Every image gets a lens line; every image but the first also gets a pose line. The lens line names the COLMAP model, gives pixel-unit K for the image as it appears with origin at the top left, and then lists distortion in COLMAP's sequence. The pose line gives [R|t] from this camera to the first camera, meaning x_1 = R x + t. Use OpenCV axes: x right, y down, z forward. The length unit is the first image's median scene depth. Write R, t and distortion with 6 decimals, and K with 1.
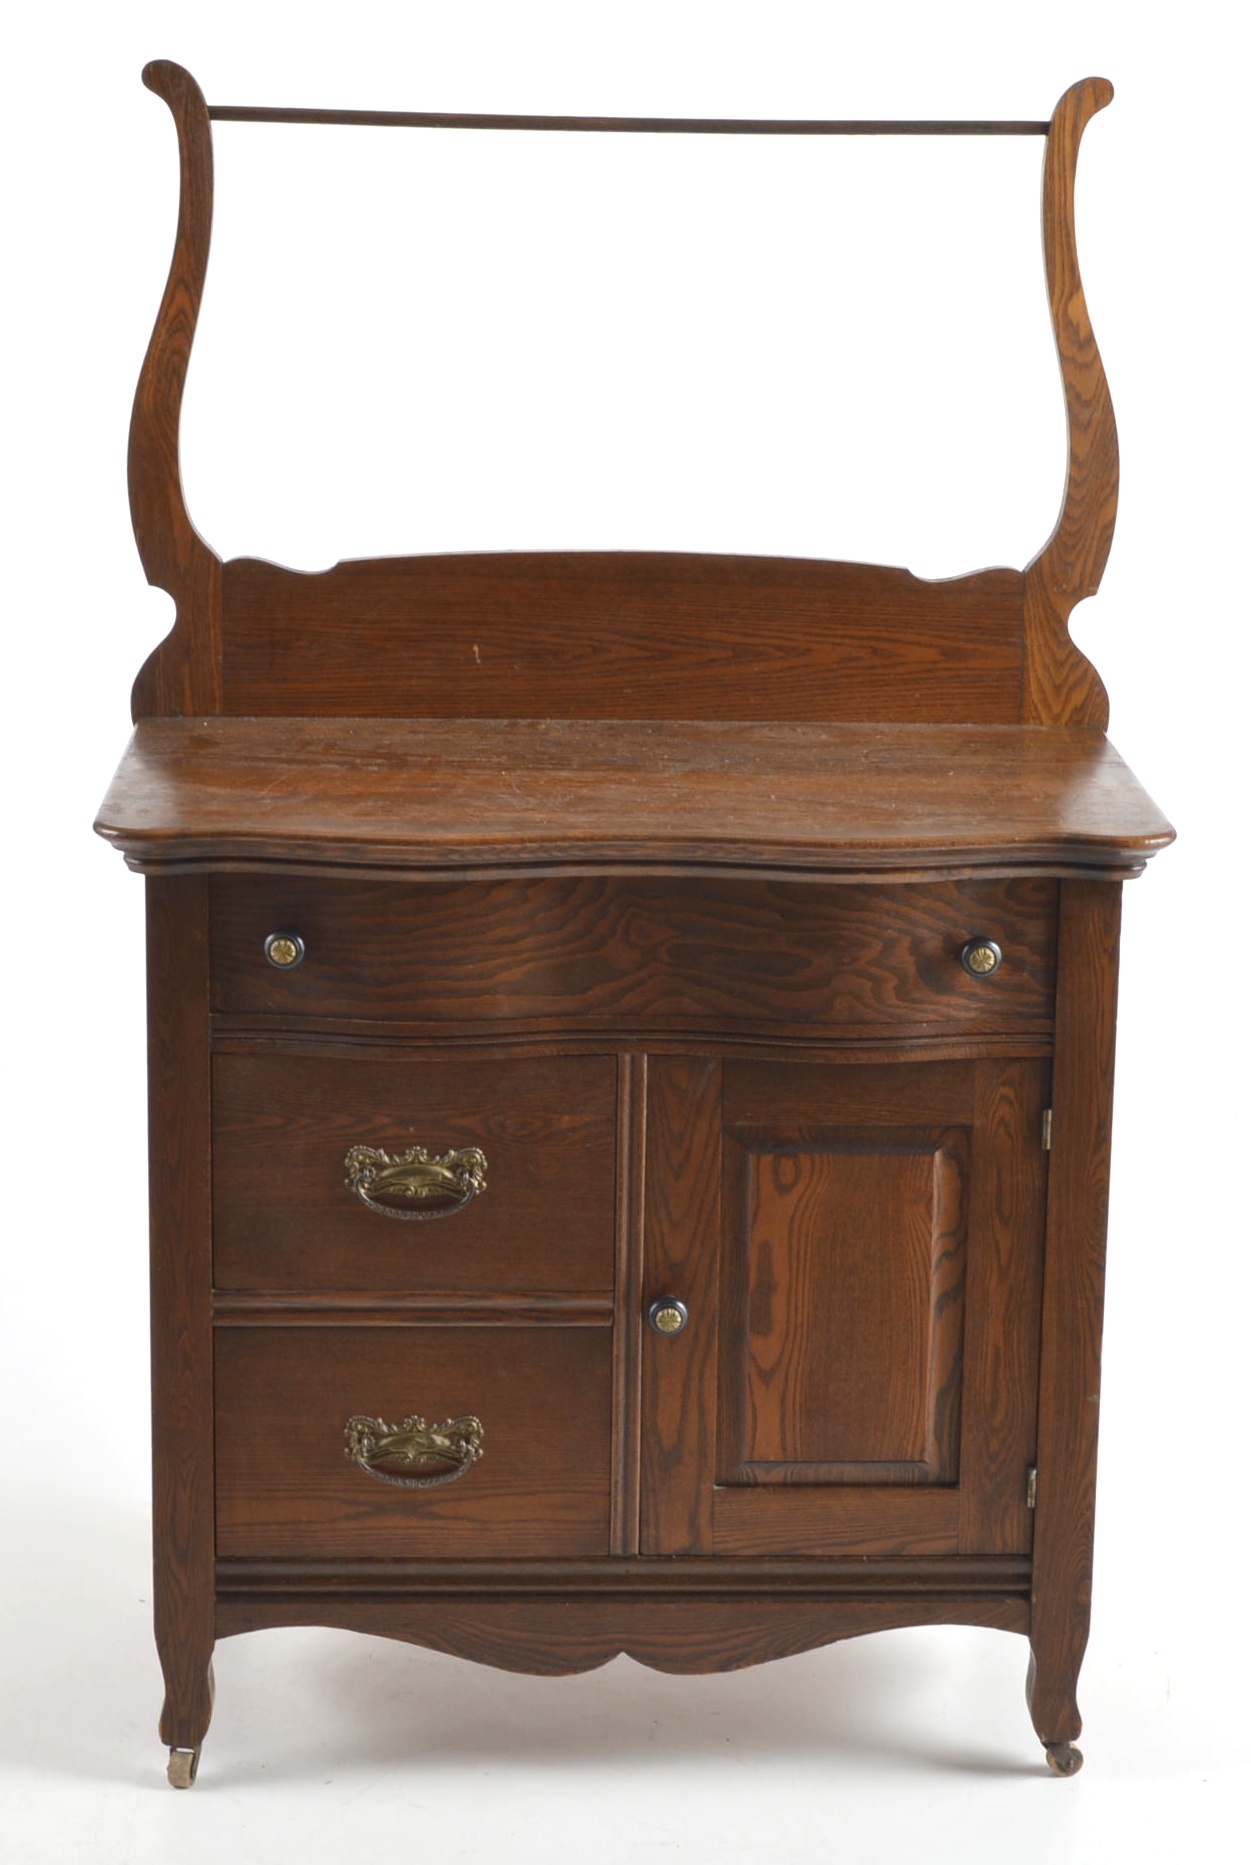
lens RADIAL K [[4401.3, 0, 628.5], [0, 4401.3, 933.0], [0, 0, 1]] dist [-0.045149, 0.000000]
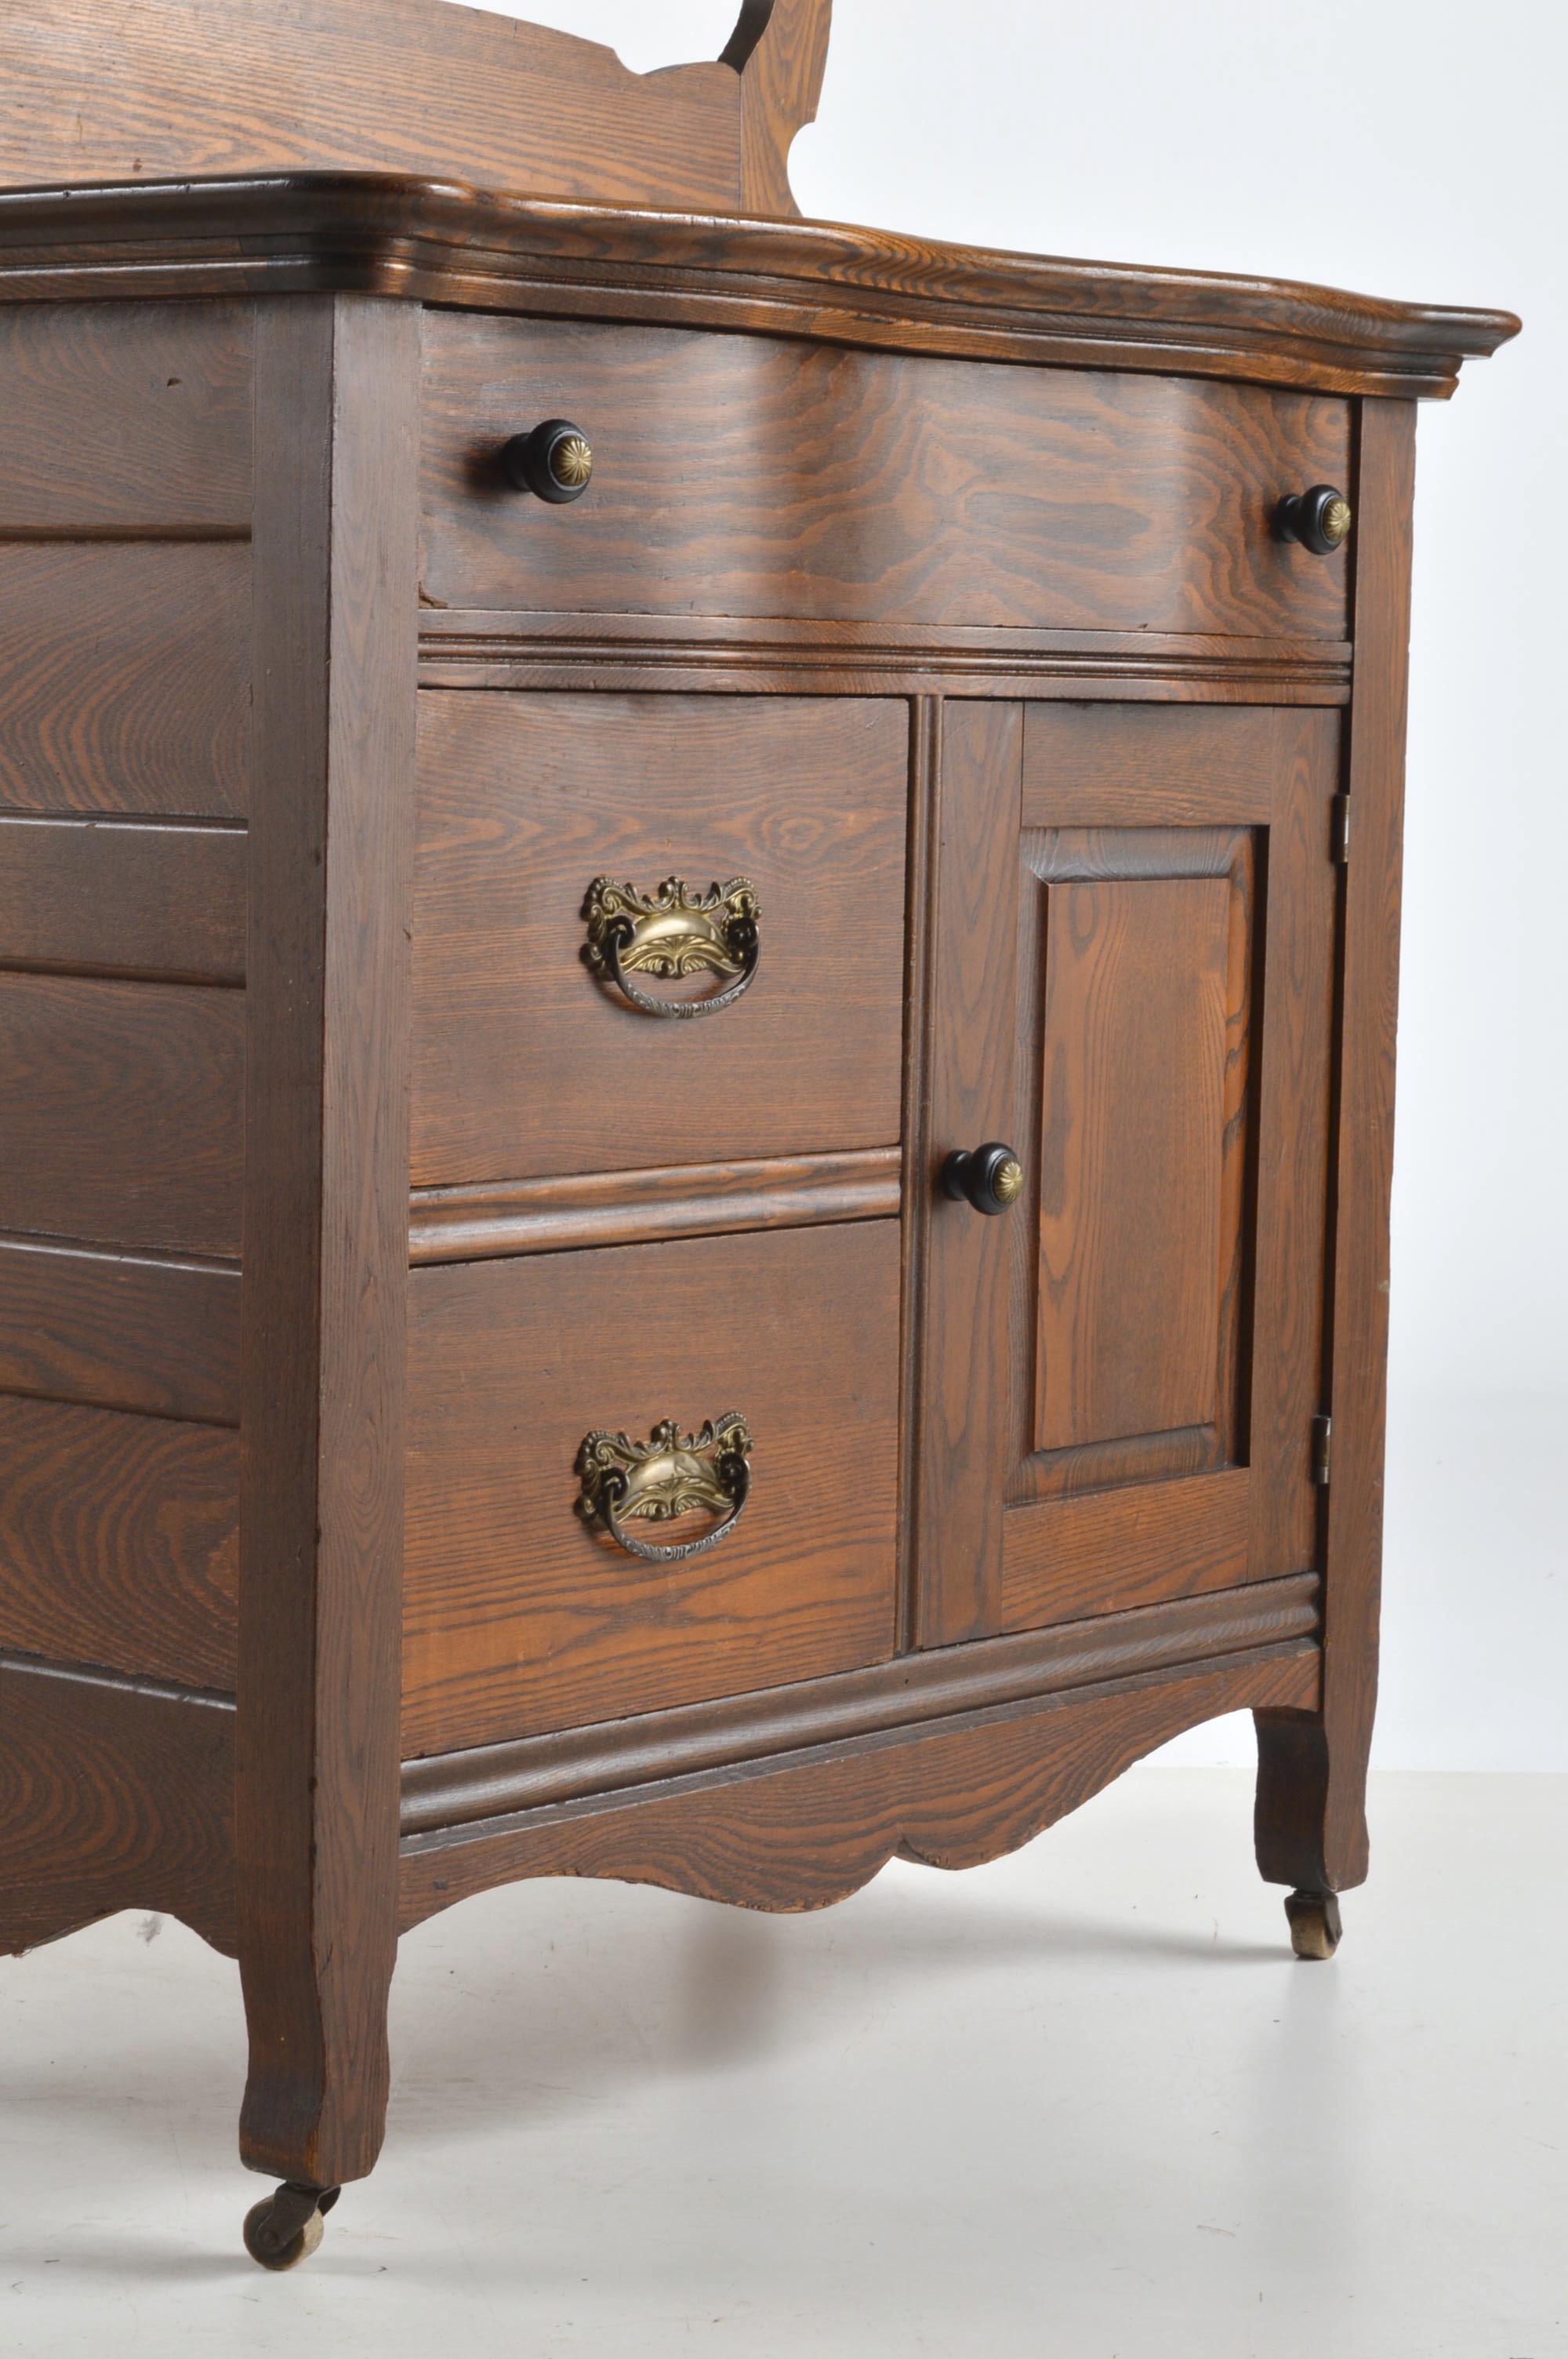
lens RADIAL K [[5478.8, 0, 785.9], [0, 5478.8, 1179.1], [0, 0, 1]] dist [0.018265, 0.000000]
pose [[0.652155, -0.068889, 0.754949, -0.521039], [0.169965, 0.983797, -0.057051, 0.120322], [-0.738787, 0.165521, 0.653297, 0.559925]]
